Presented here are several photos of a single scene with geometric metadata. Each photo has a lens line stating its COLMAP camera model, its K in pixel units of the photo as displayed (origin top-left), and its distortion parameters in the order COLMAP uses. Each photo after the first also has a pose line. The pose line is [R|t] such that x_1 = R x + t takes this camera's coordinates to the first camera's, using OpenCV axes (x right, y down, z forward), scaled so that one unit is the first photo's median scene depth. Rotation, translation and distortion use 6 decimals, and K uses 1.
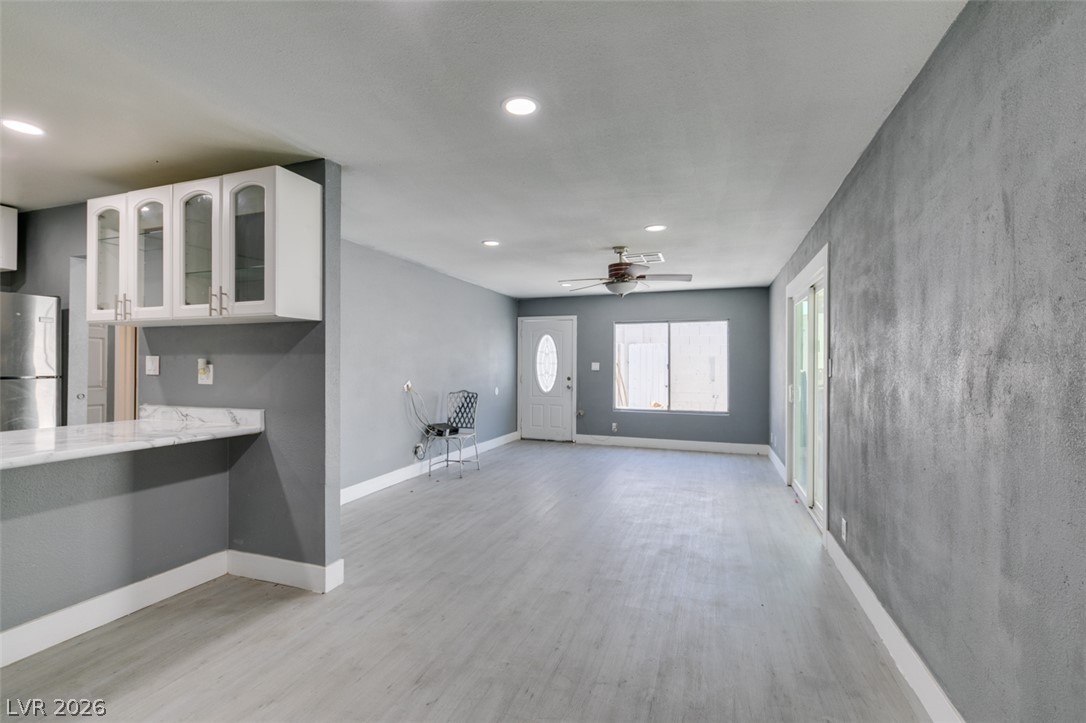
lens RADIAL K [[486.2, 0, 542.4], [0, 486.2, 362.7], [0, 0, 1]] dist [0.001145, -0.000855]
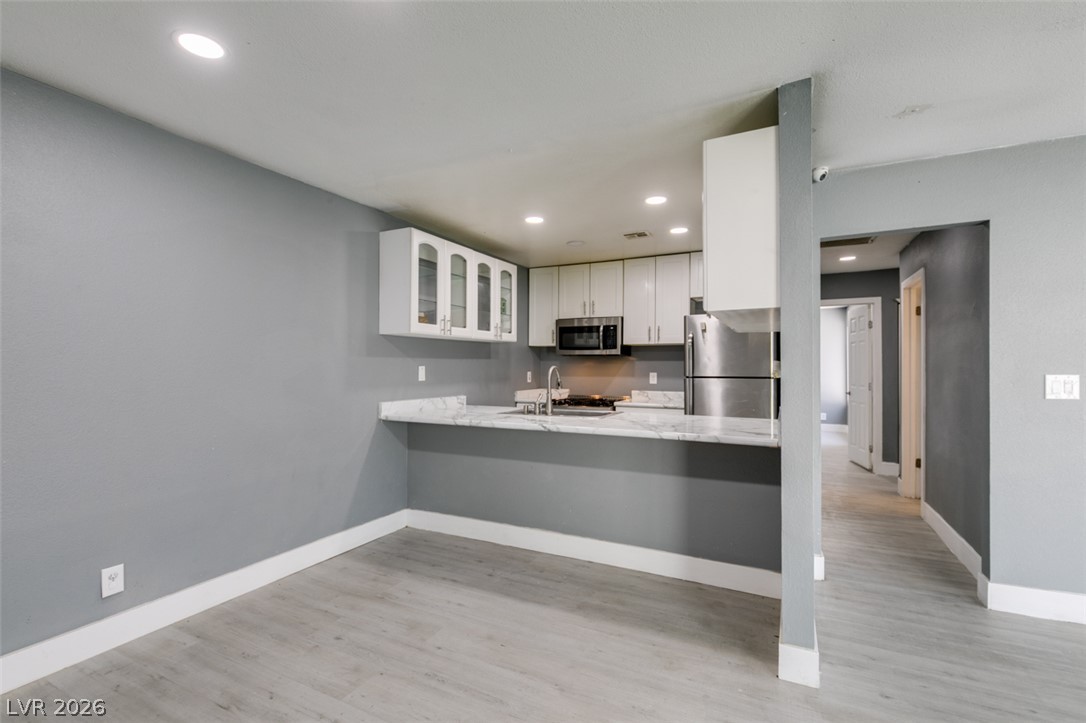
lens RADIAL K [[486.2, 0, 540.5], [0, 486.2, 364.6], [0, 0, 1]] dist [0.001145, -0.000855]
pose [[-0.129596, -0.007877, -0.991536, 0.221157], [0.004853, 0.999951, -0.008579, 0.003592], [0.991555, -0.005924, -0.129552, 0.494946]]
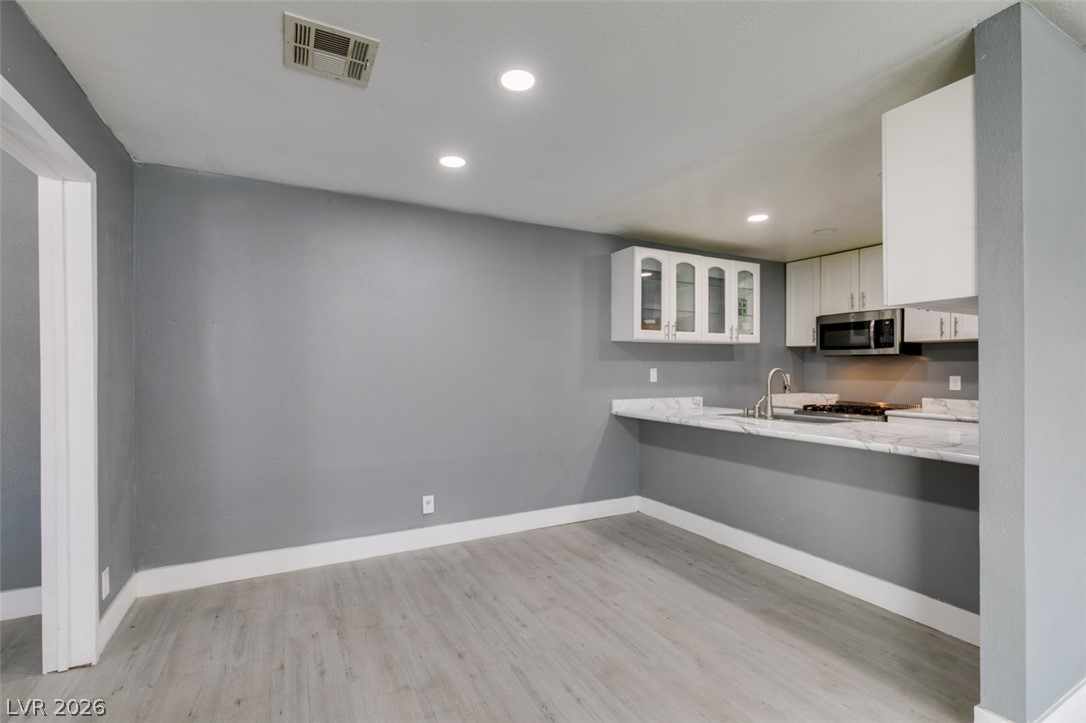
lens RADIAL K [[486.2, 0, 540.4], [0, 486.2, 367.4], [0, 0, 1]] dist [0.001145, -0.000855]
pose [[-0.676991, -0.005409, -0.735971, 0.242629], [0.003212, 0.999942, -0.010304, 0.004864], [0.735984, -0.009340, -0.676934, 0.678158]]
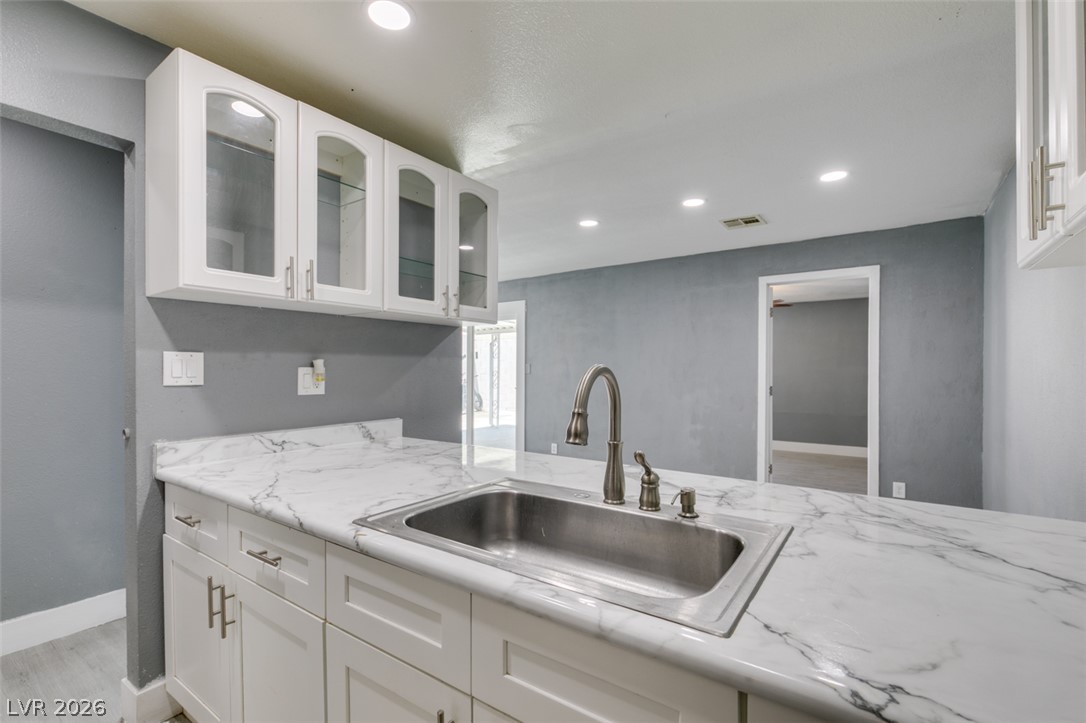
lens RADIAL K [[486.2, 0, 544.0], [0, 486.2, 372.7], [0, 0, 1]] dist [0.001145, -0.000855]
pose [[0.275928, -0.011754, 0.961106, -0.963522], [-0.007135, 0.999873, 0.014277, -0.000733], [-0.961152, -0.010797, 0.275809, 0.353698]]
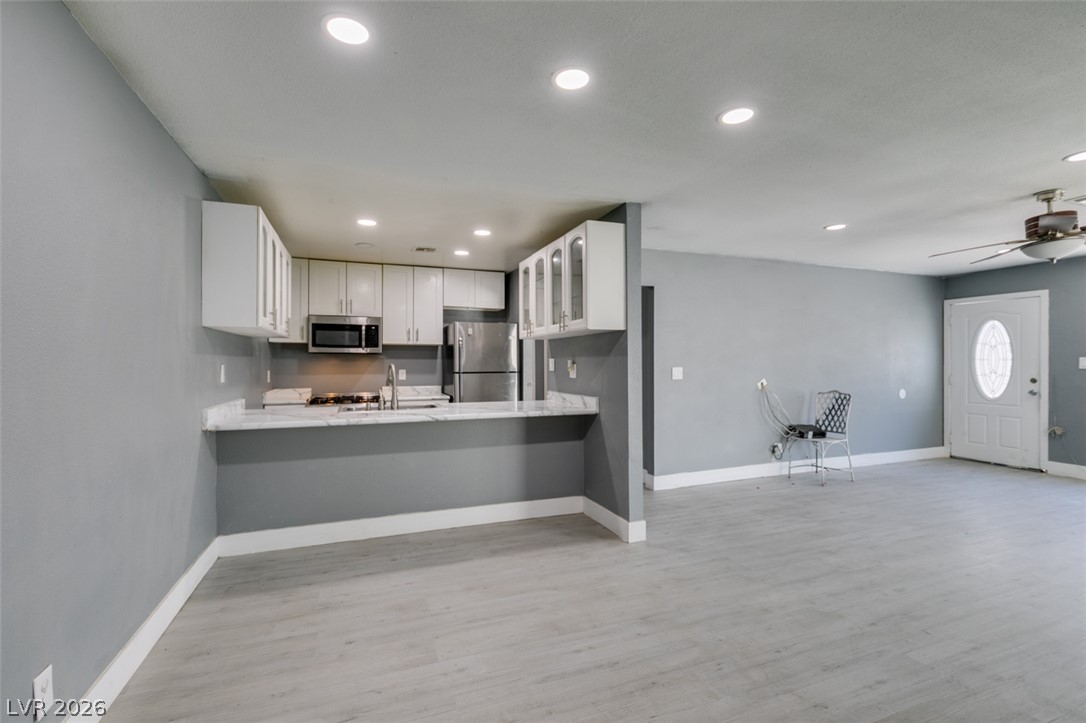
lens RADIAL K [[486.2, 0, 542.1], [0, 486.2, 363.4], [0, 0, 1]] dist [0.001145, -0.000855]
pose [[0.649801, -0.005367, -0.760086, 0.253406], [0.010088, 0.999948, 0.001563, -0.001151], [0.760038, -0.008683, 0.649821, -0.000109]]
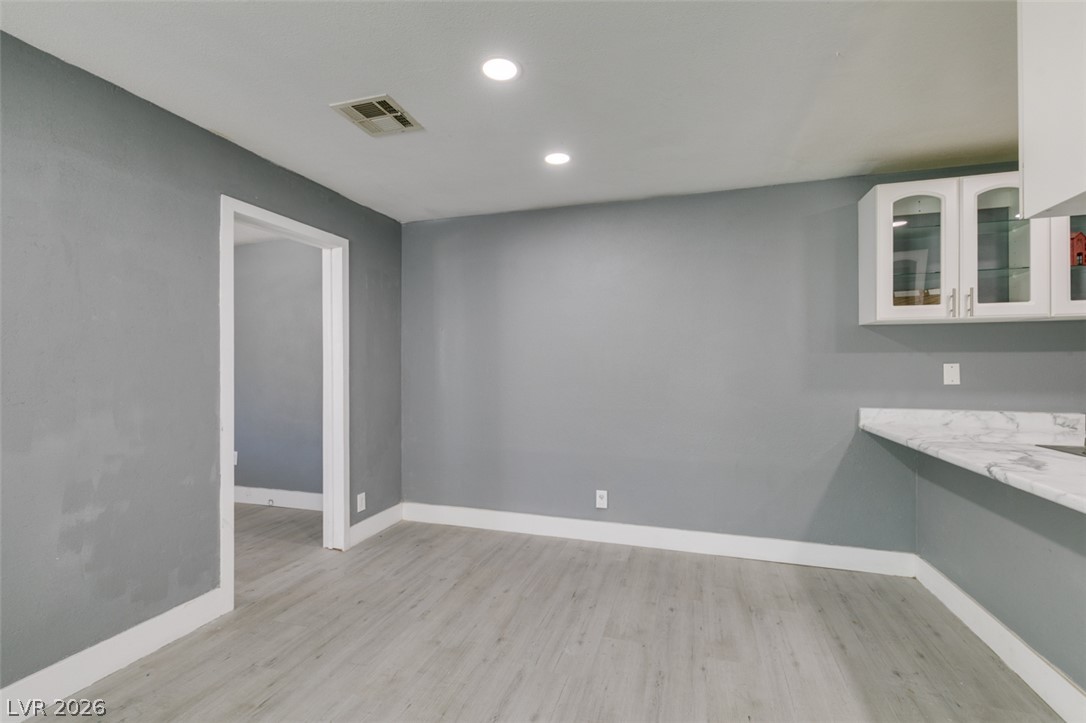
lens RADIAL K [[486.2, 0, 540.8], [0, 486.2, 362.9], [0, 0, 1]] dist [0.001145, -0.000855]
pose [[-0.999420, -0.004185, -0.033797, -0.117818], [-0.003837, 0.999939, -0.010354, 0.005304], [0.033839, -0.010219, -0.999375, 0.807385]]
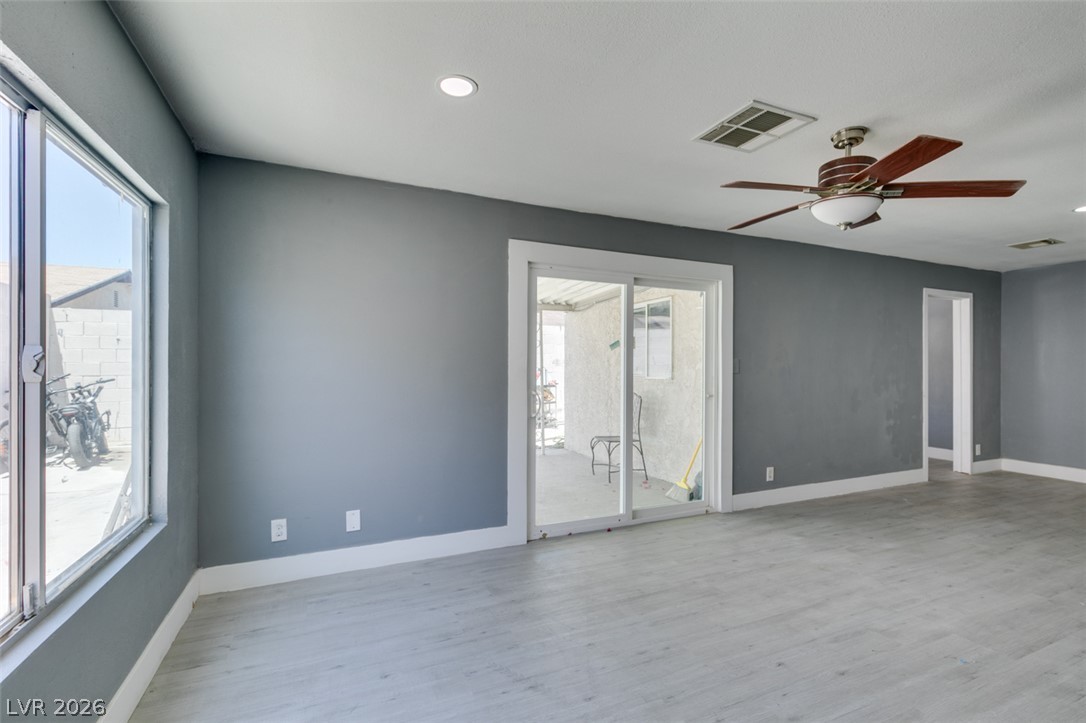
lens RADIAL K [[486.2, 0, 540.8], [0, 486.2, 364.0], [0, 0, 1]] dist [0.001145, -0.000855]
pose [[-0.684802, -0.005459, 0.728709, 0.010897], [-0.011264, 0.999932, -0.003095, 0.012430], [-0.728642, -0.010328, -0.684816, 1.842236]]
